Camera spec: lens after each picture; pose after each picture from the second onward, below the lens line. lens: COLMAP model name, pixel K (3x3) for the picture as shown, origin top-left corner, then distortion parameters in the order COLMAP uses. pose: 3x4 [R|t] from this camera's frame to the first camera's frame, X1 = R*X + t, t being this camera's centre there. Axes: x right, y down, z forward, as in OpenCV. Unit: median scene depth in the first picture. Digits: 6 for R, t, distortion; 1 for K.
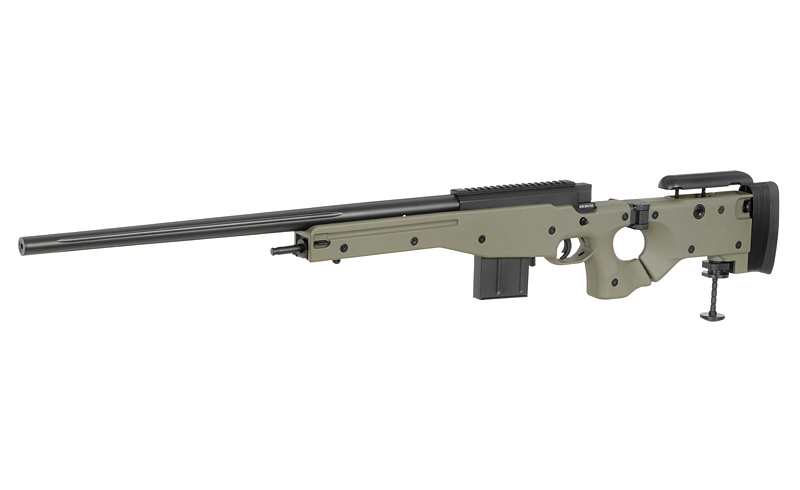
lens RADIAL K [[2520.2, 0, 400.0], [0, 2520.2, 245.0], [0, 0, 1]] dist [0.114809, 1.186394]
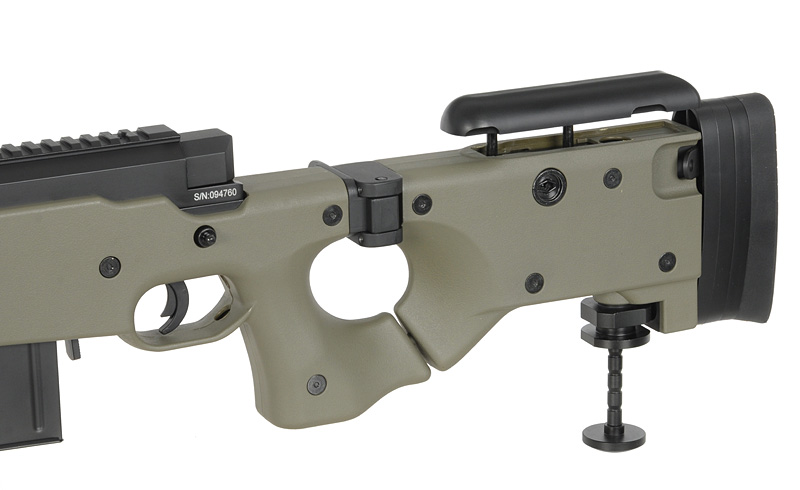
lens RADIAL K [[2520.2, 0, 400.0], [0, 2520.2, 245.0], [0, 0, 1]] dist [0.114809, 1.186394]
pose [[0.992607, -0.024460, -0.118880, 0.142601], [0.033632, 0.996558, 0.075771, -0.034688], [0.116618, -0.079209, 0.990013, 0.619673]]
